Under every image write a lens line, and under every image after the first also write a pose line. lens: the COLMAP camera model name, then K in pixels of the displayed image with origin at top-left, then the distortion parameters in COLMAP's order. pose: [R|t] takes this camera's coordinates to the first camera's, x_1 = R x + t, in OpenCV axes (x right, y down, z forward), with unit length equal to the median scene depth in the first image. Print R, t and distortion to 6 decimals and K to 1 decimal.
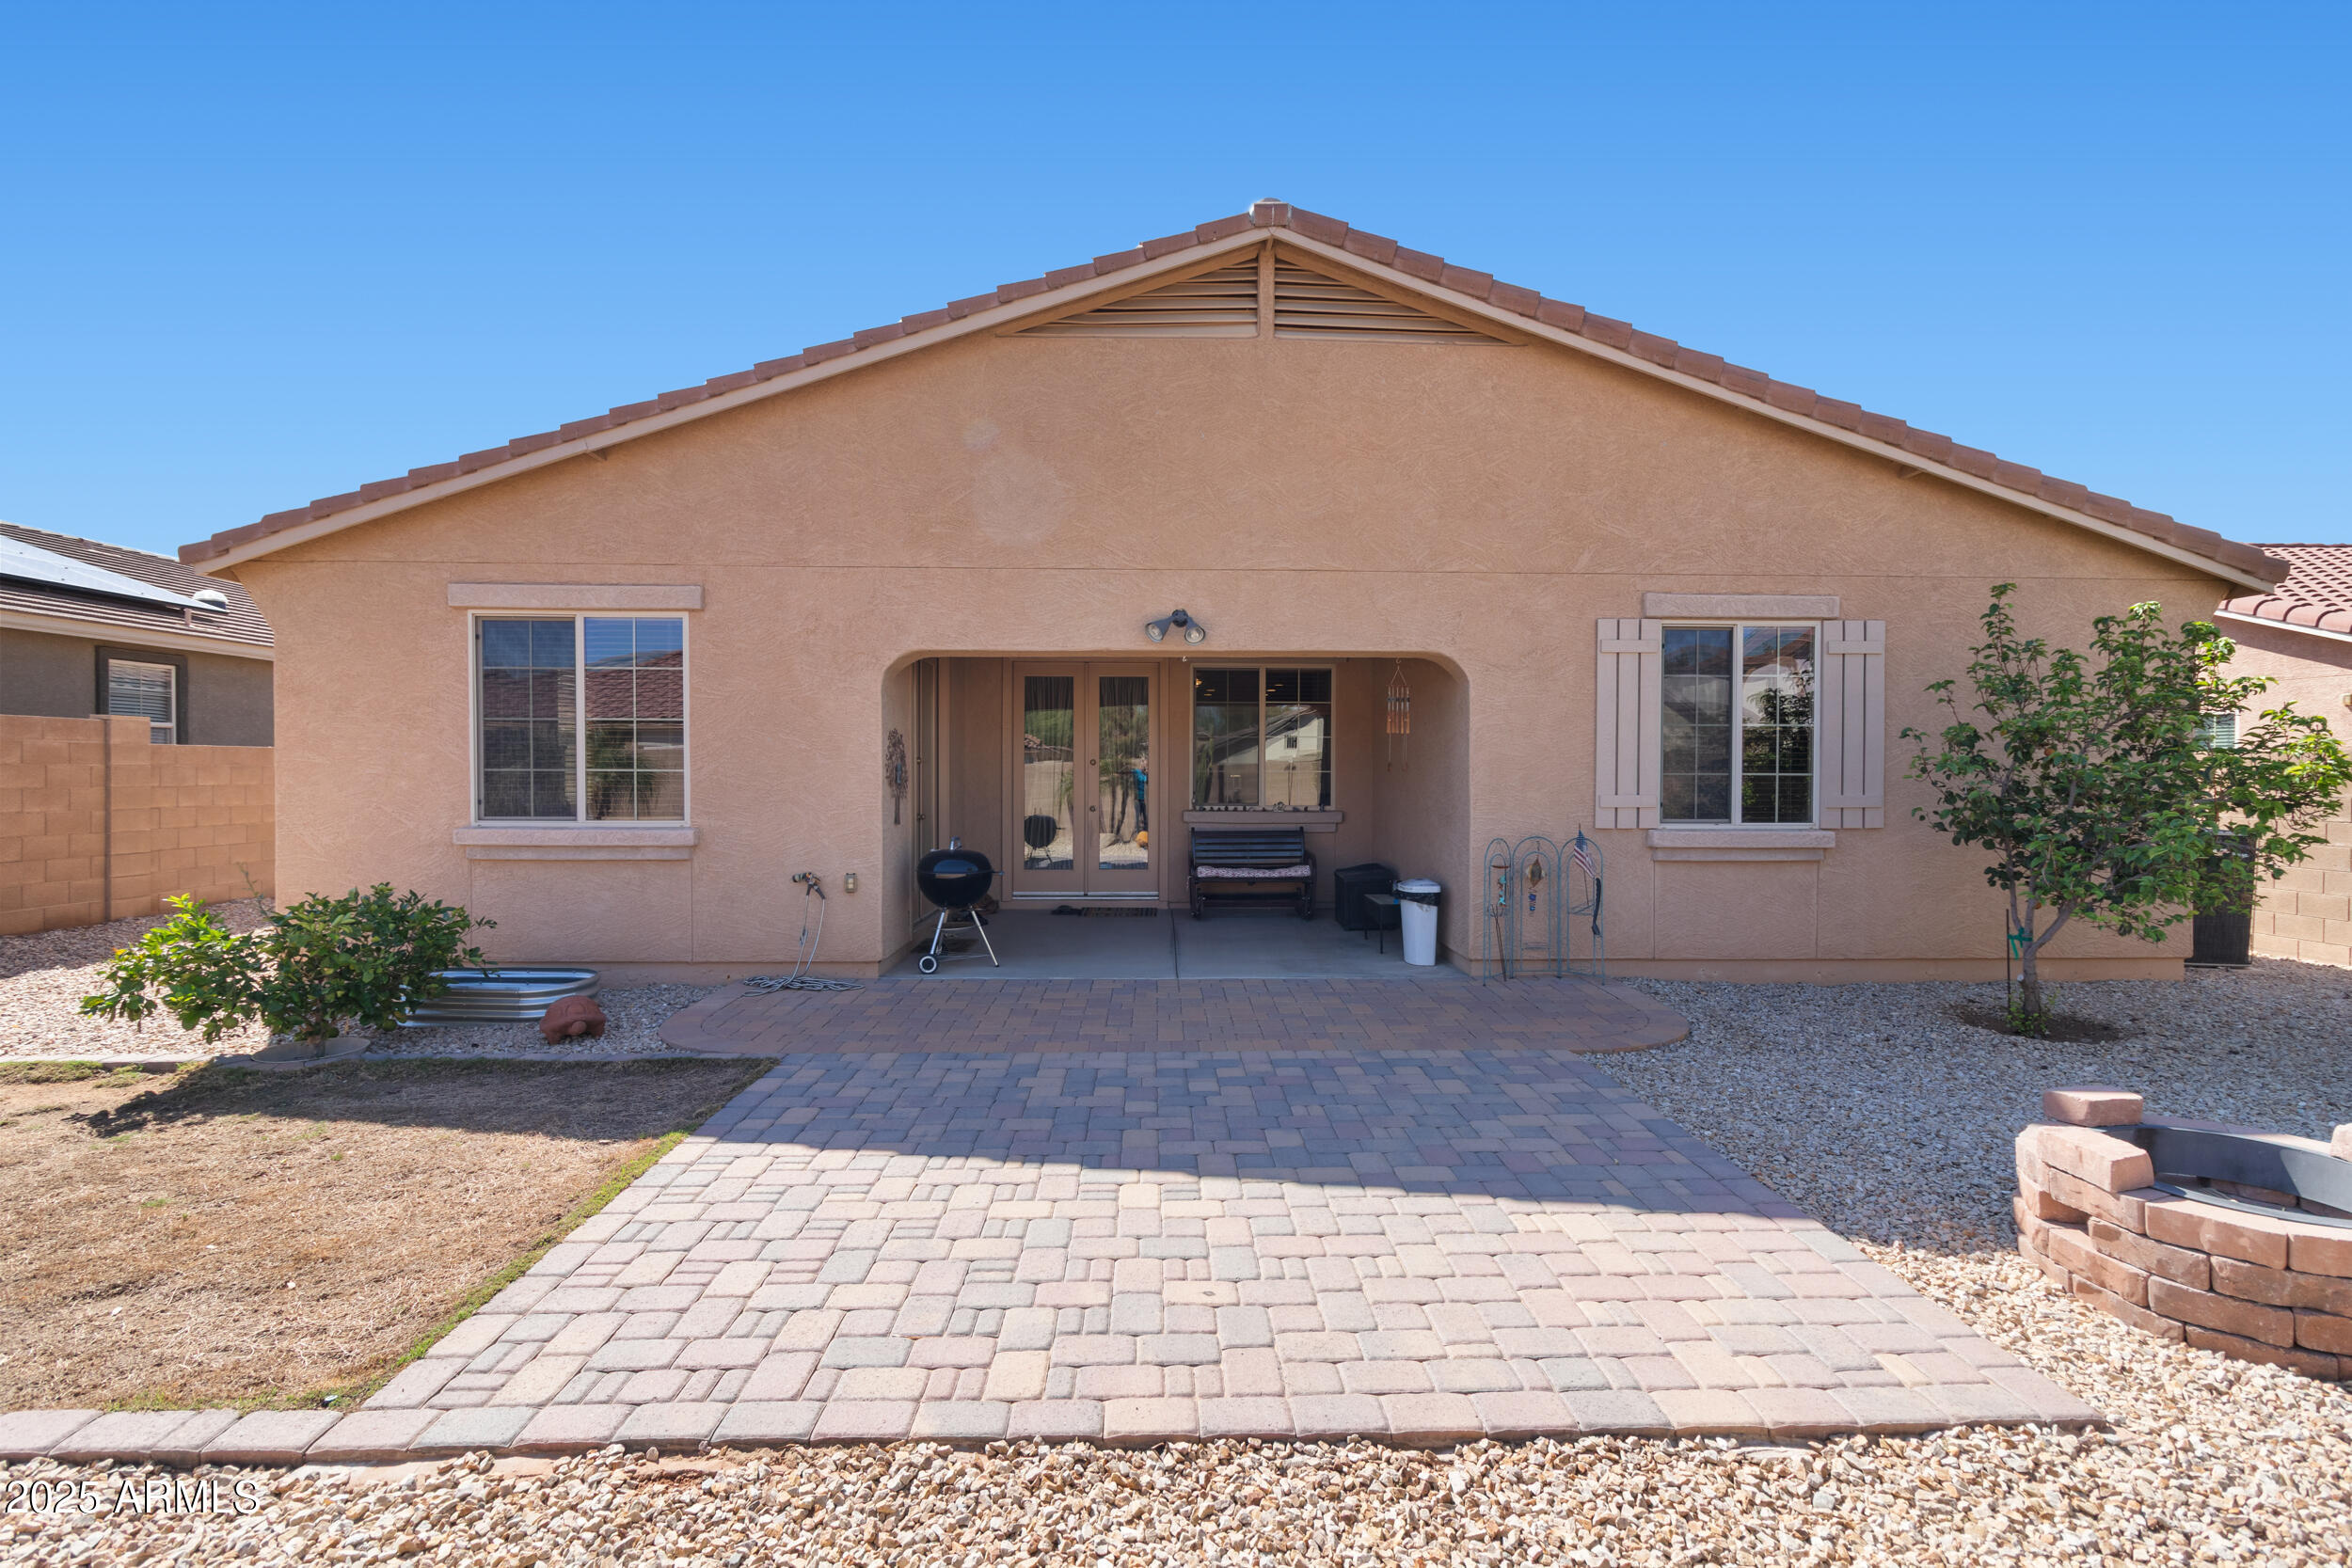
lens RADIAL K [[1076.6, 0, 1185.8], [0, 1076.6, 780.6], [0, 0, 1]] dist [0.001783, 0.000292]
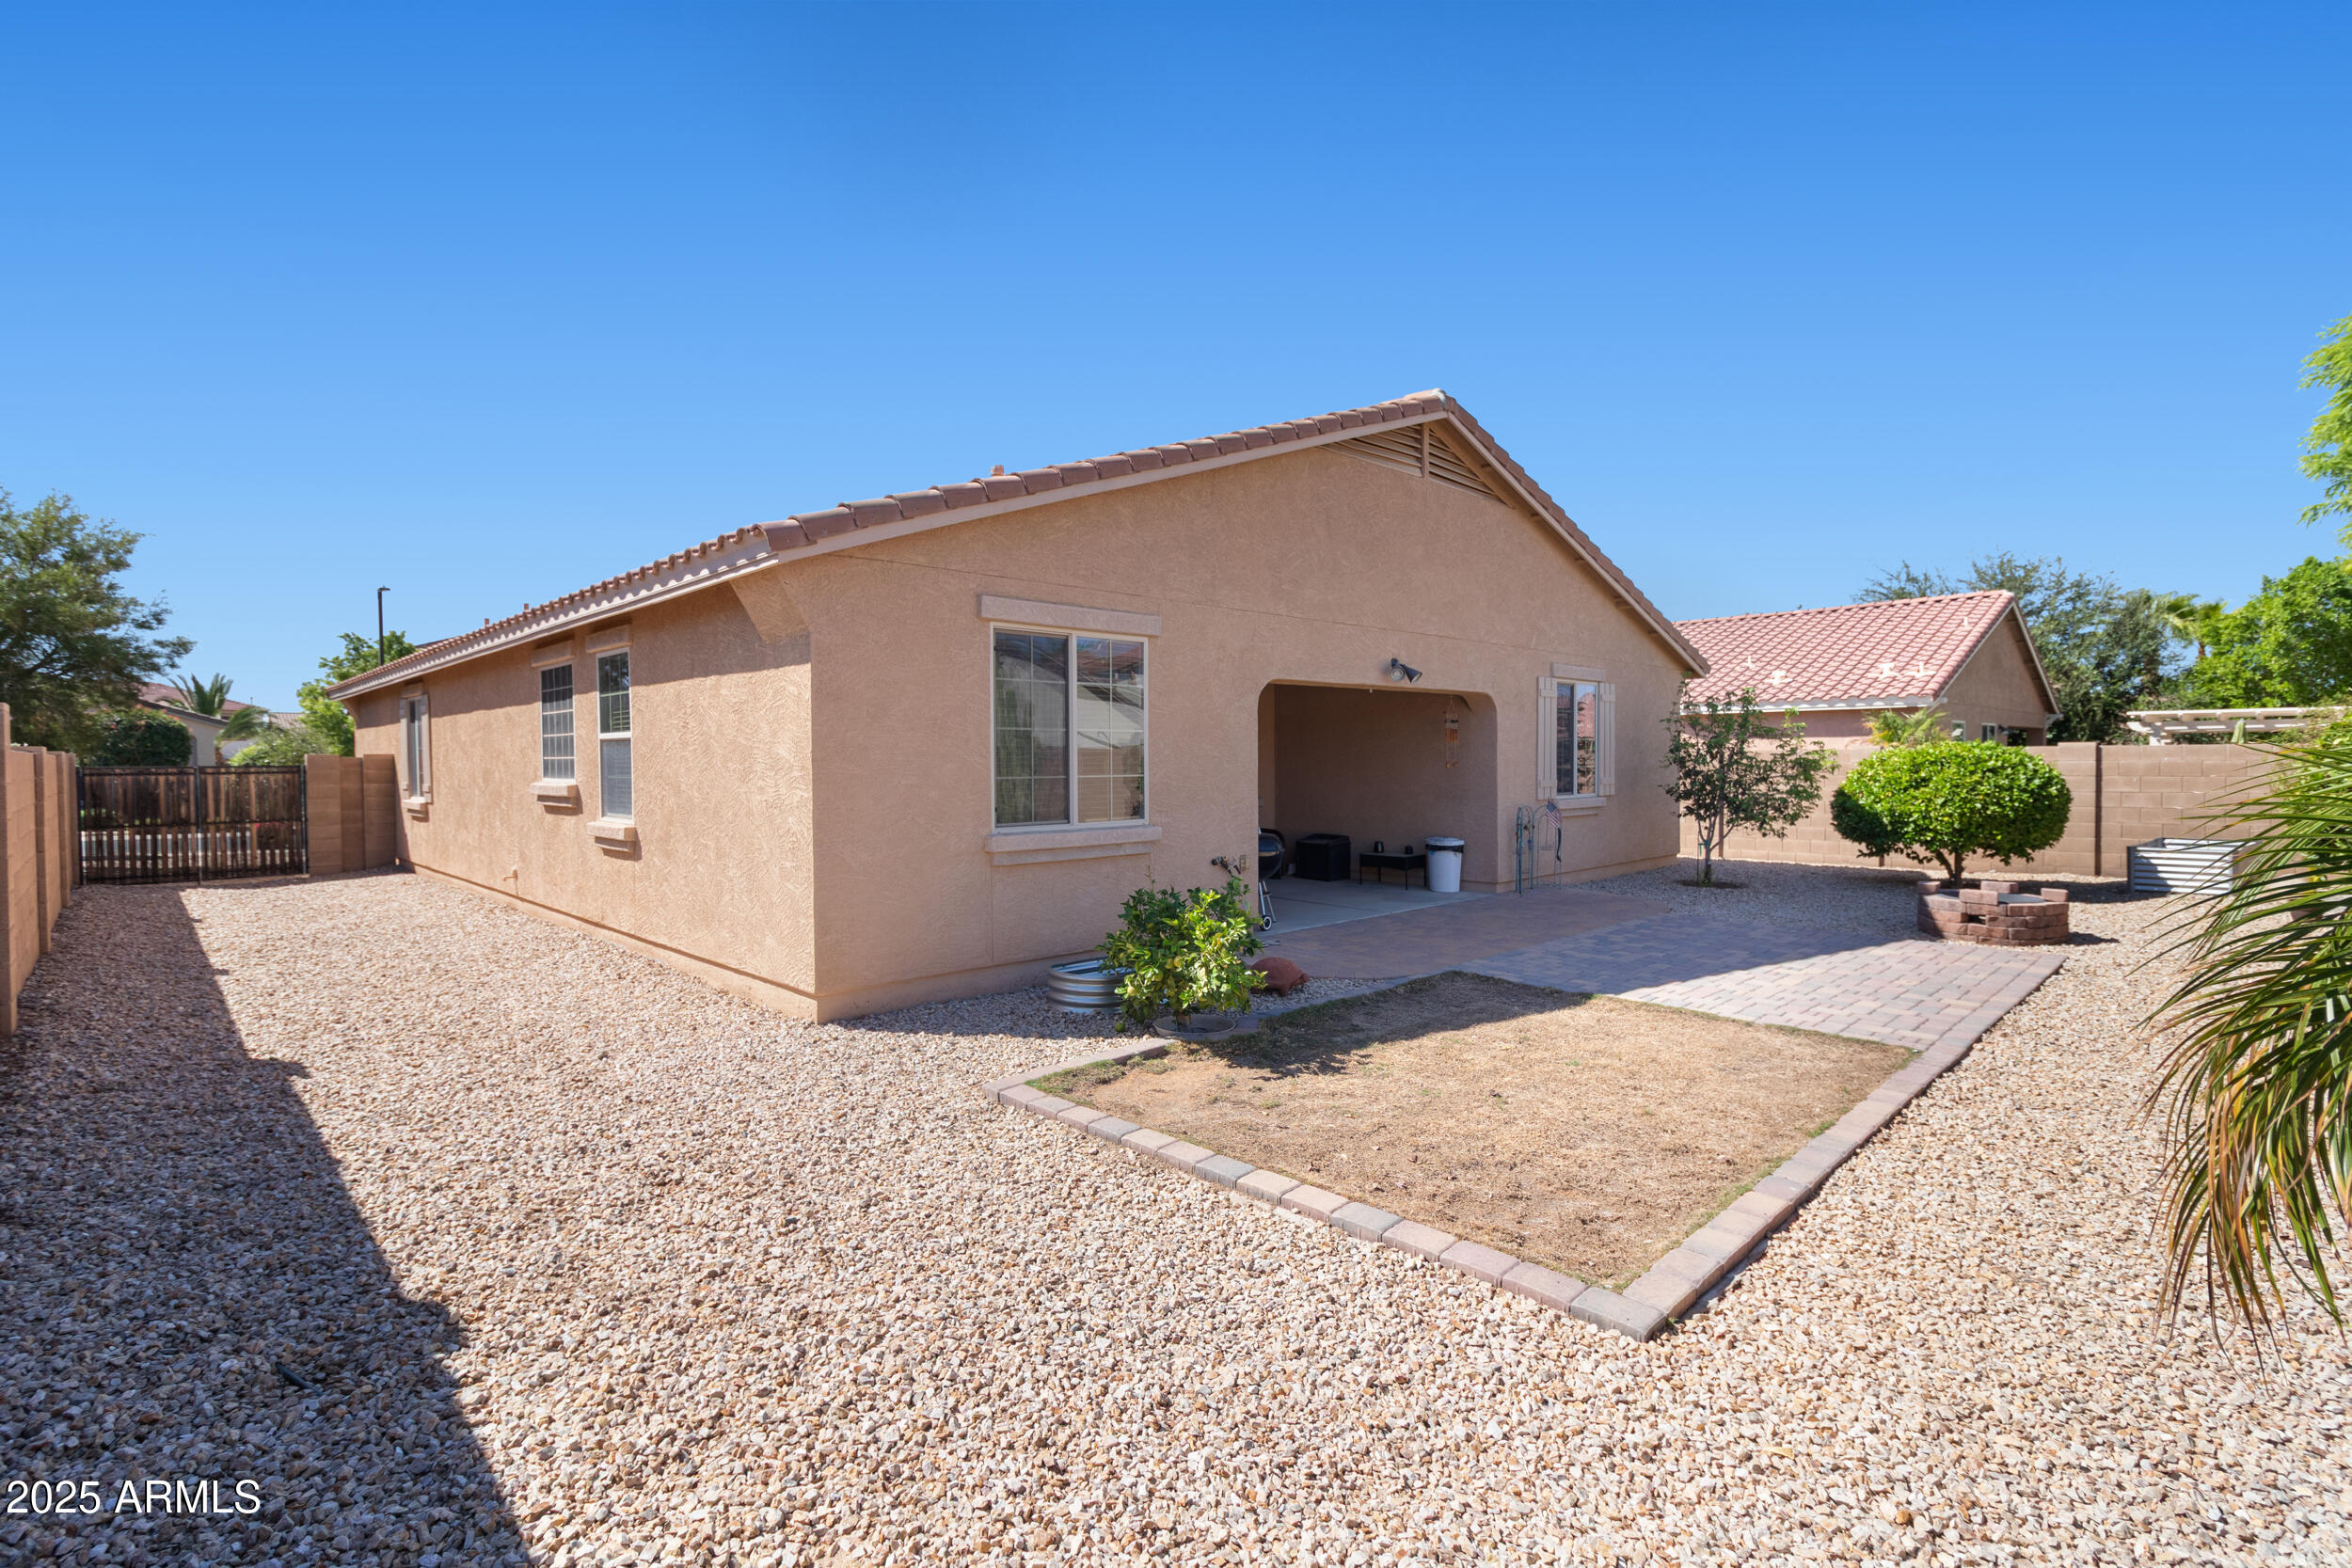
lens RADIAL K [[1076.6, 0, 1185.8], [0, 1076.6, 780.6], [0, 0, 1]] dist [0.001783, 0.000292]
pose [[0.737262, -0.021363, 0.675270, -1.212810], [0.012716, 0.999762, 0.017746, -0.023799], [-0.675488, -0.004497, 0.737357, 0.122871]]
